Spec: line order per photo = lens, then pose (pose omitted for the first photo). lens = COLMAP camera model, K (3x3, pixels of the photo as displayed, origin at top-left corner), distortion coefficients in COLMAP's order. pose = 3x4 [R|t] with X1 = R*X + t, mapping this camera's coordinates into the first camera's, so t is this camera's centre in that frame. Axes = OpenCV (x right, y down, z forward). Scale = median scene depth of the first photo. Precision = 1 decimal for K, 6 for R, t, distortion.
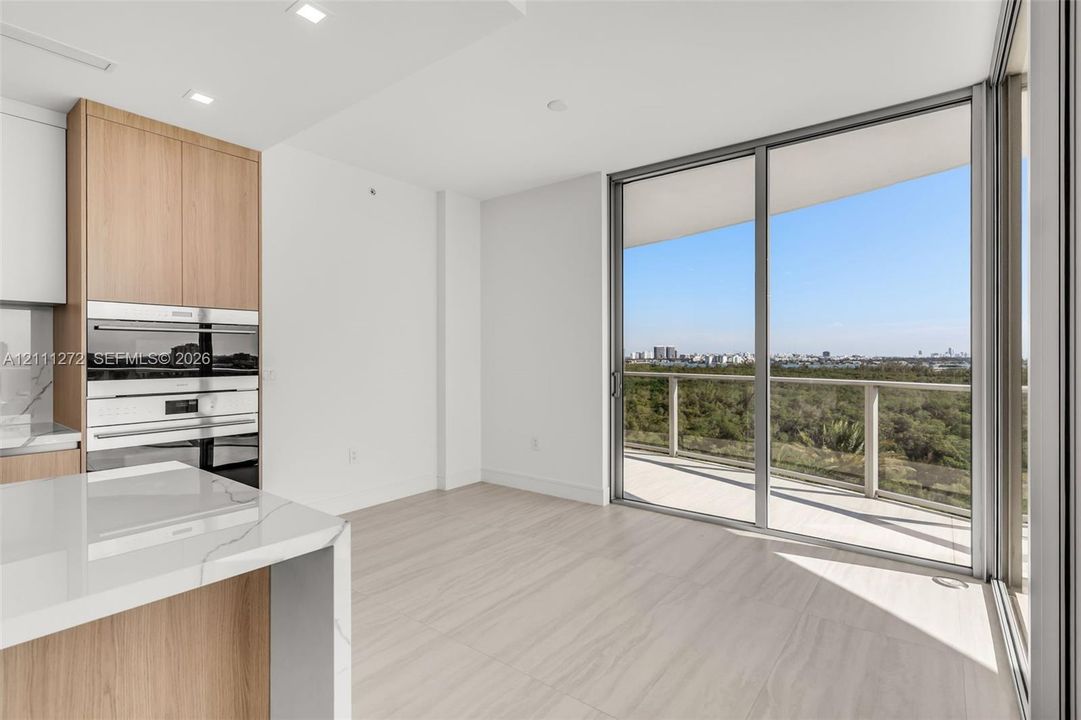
lens RADIAL K [[517.7, 0, 538.6], [0, 517.7, 354.4], [0, 0, 1]] dist [0.002155, 0.000484]
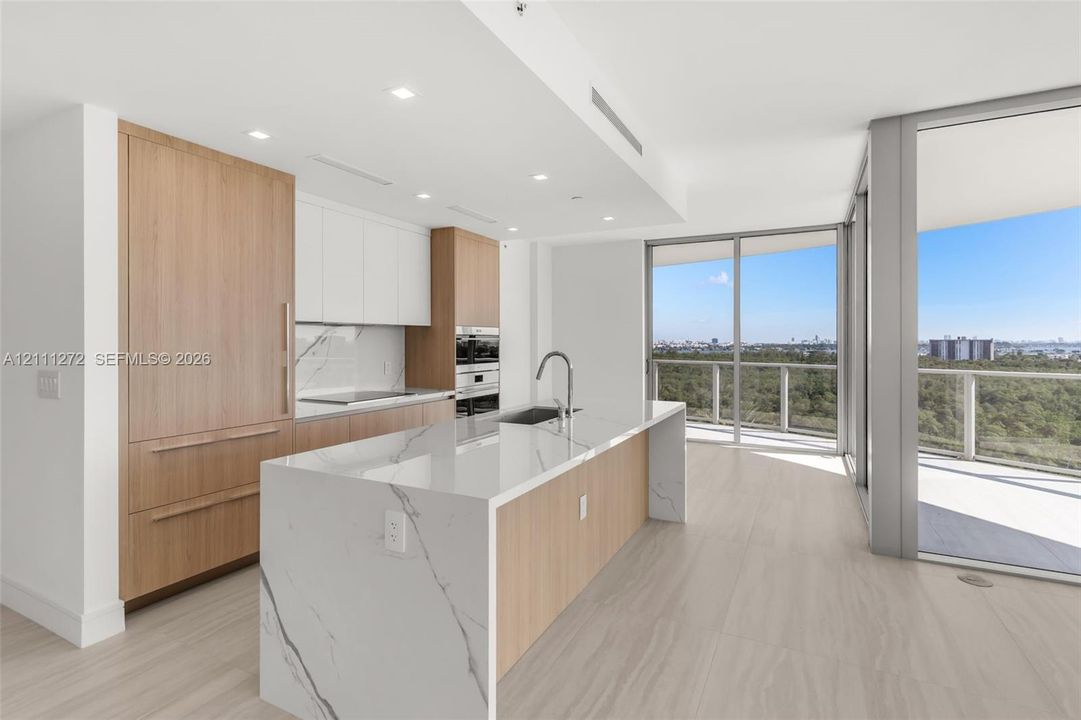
lens RADIAL K [[523.2, 0, 541.0], [0, 523.2, 340.7], [0, 0, 1]] dist [0.000733, 0.000600]
pose [[0.982747, 0.000653, 0.184956, -0.338386], [-0.000560, 1.000000, -0.000555, -0.016237], [-0.184956, 0.000442, 0.982747, -0.395612]]
